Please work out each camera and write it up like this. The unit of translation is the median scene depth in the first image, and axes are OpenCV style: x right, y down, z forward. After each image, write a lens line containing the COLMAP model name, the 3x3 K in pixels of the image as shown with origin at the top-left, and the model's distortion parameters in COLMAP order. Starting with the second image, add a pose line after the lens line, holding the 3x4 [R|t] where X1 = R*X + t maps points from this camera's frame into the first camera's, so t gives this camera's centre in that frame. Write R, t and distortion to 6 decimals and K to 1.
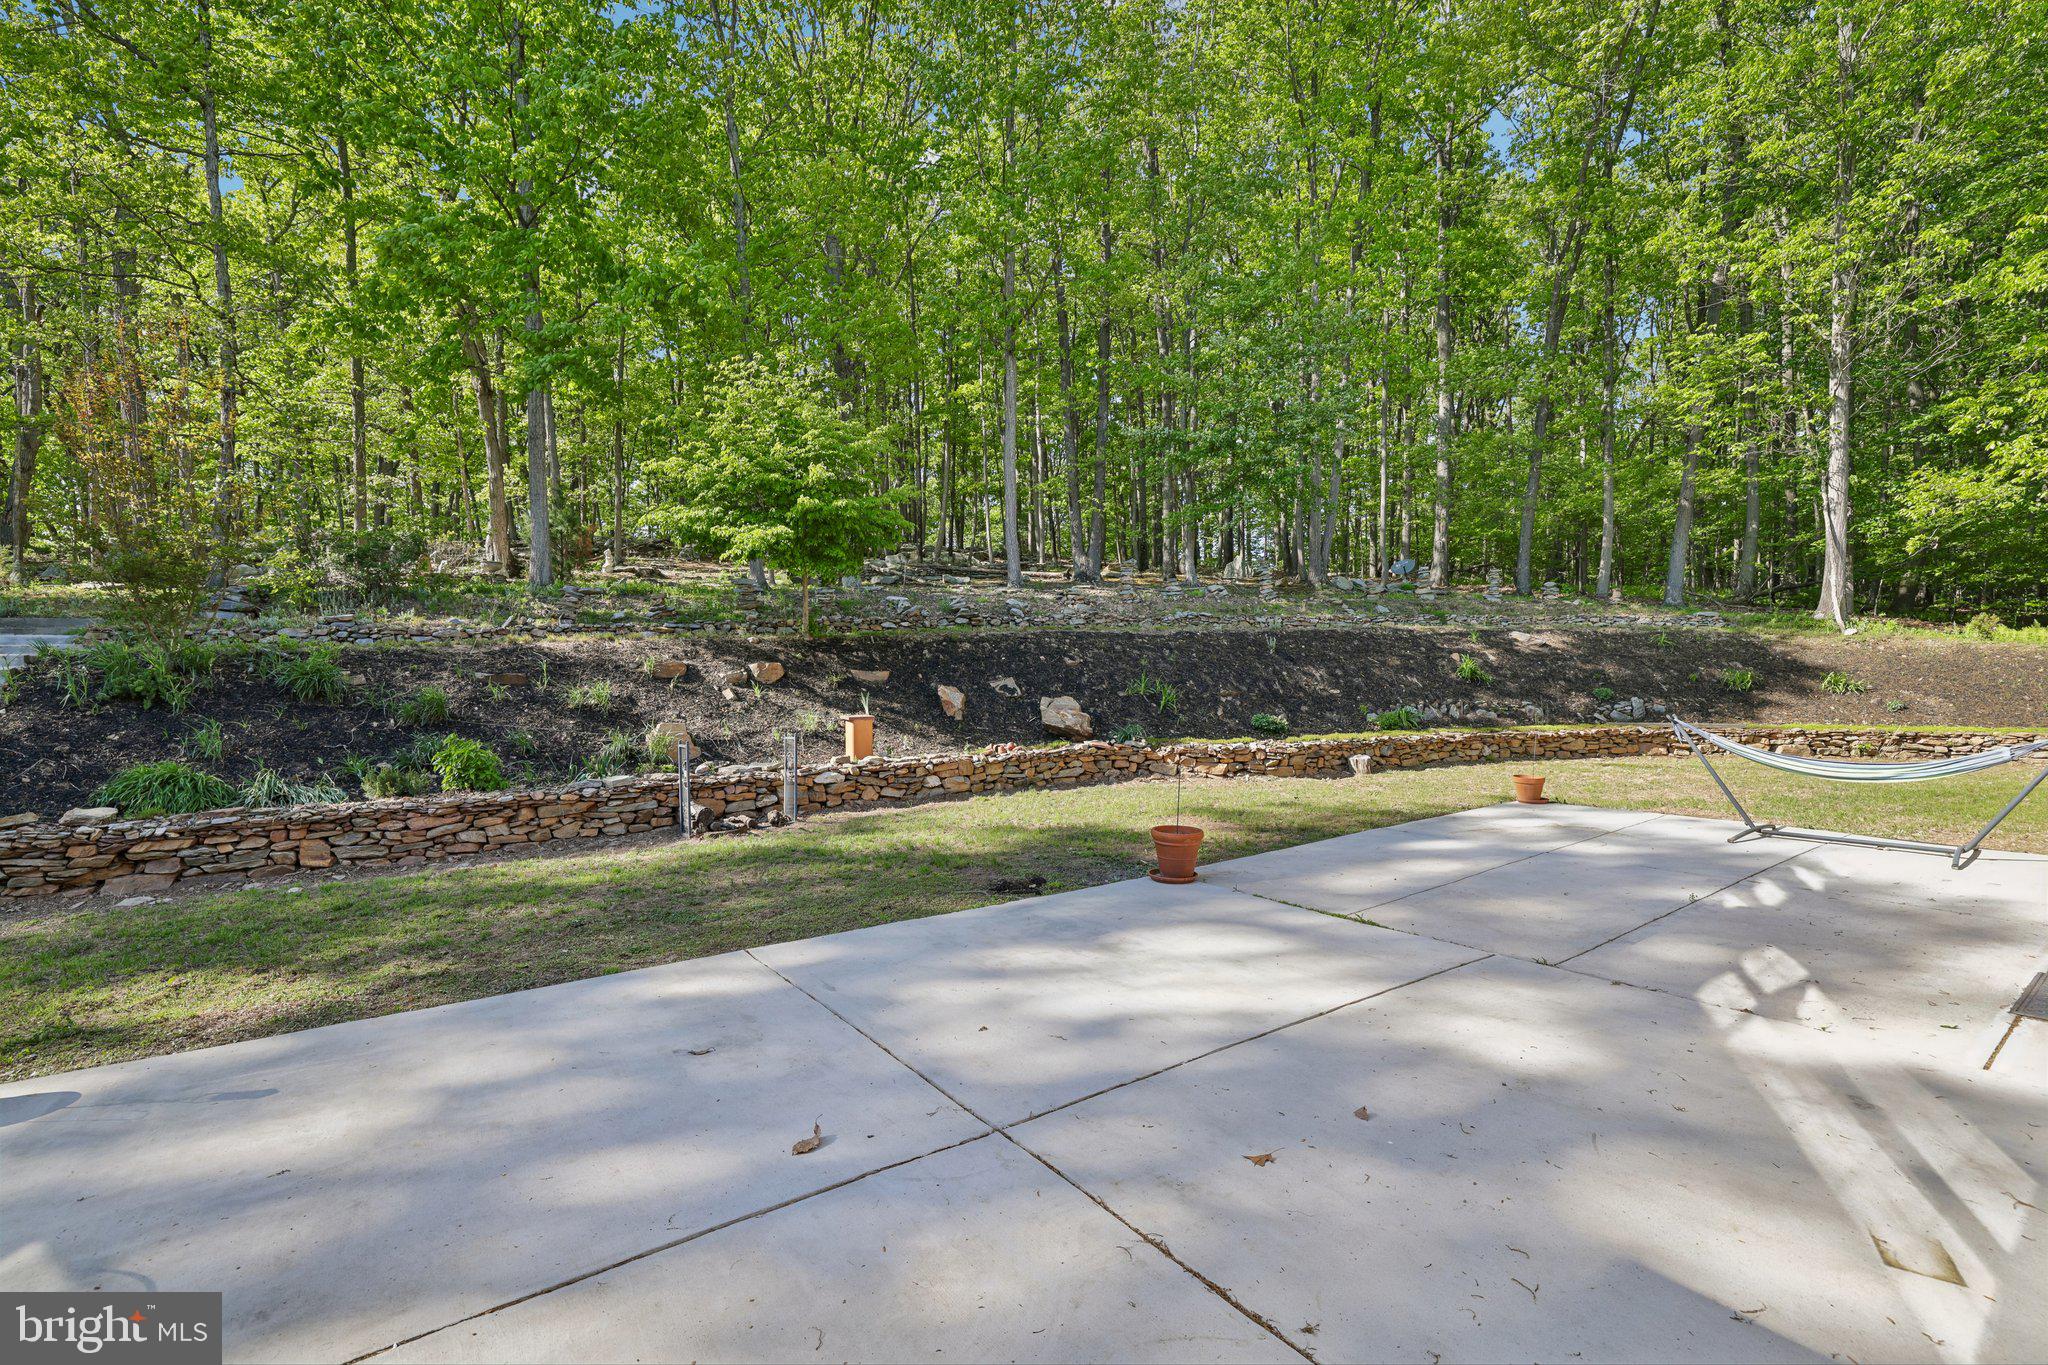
lens RADIAL K [[859.8, 0, 1017.1], [0, 859.8, 669.9], [0, 0, 1]] dist [-0.002350, -0.000057]
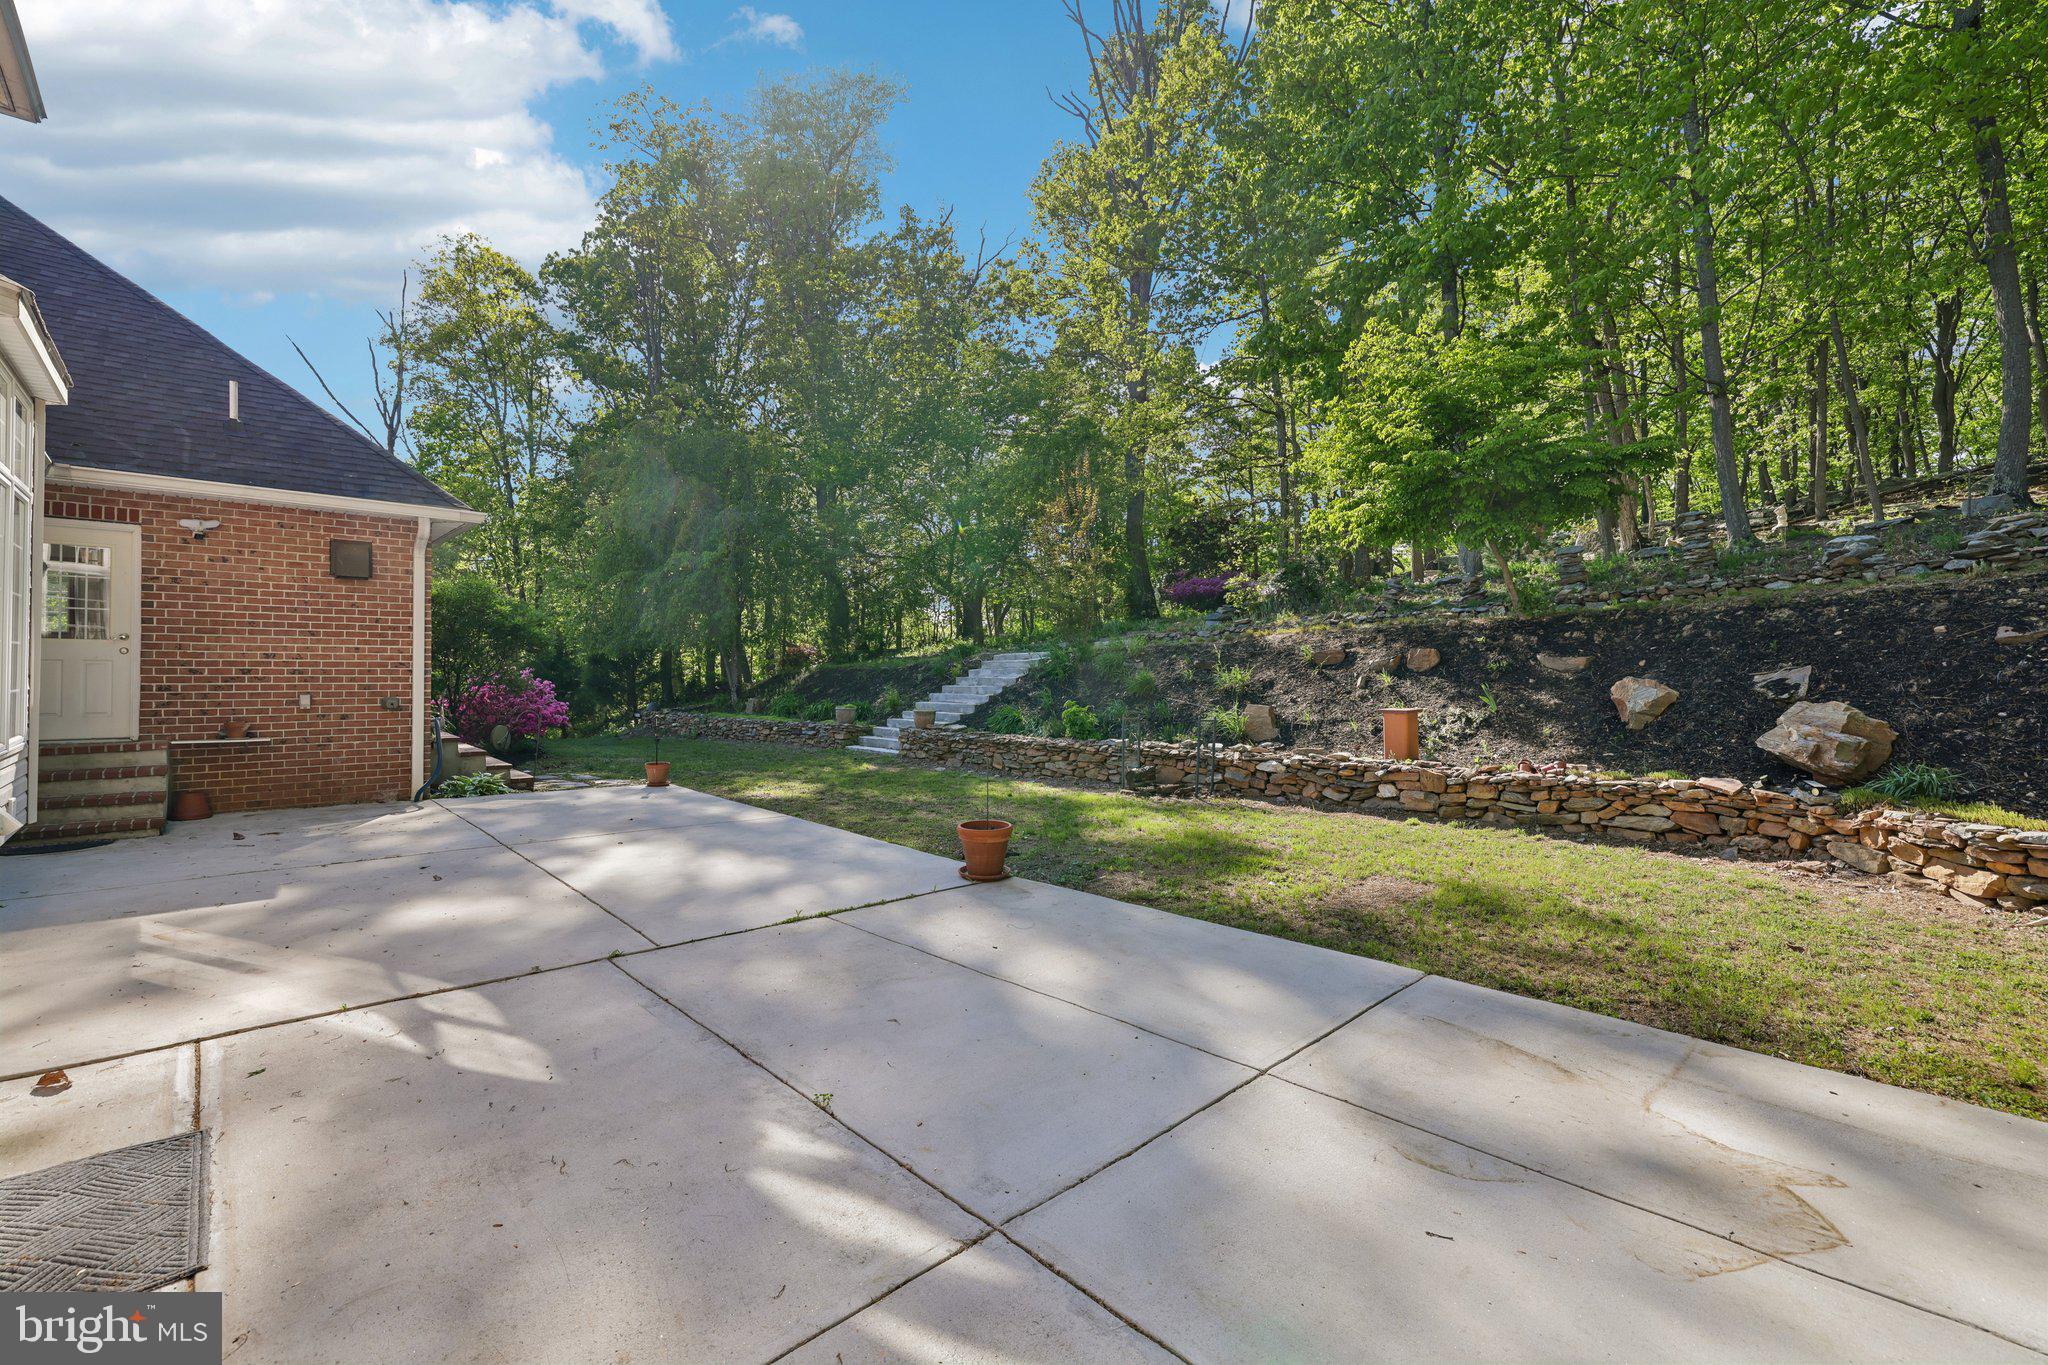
lens RADIAL K [[859.8, 0, 1017.1], [0, 859.8, 669.9], [0, 0, 1]] dist [-0.002350, -0.000057]
pose [[0.148104, 0.009439, -0.988927, 0.674424], [0.005800, 0.999929, 0.010412, 0.002535], [0.988955, -0.007278, 0.148039, 0.536773]]
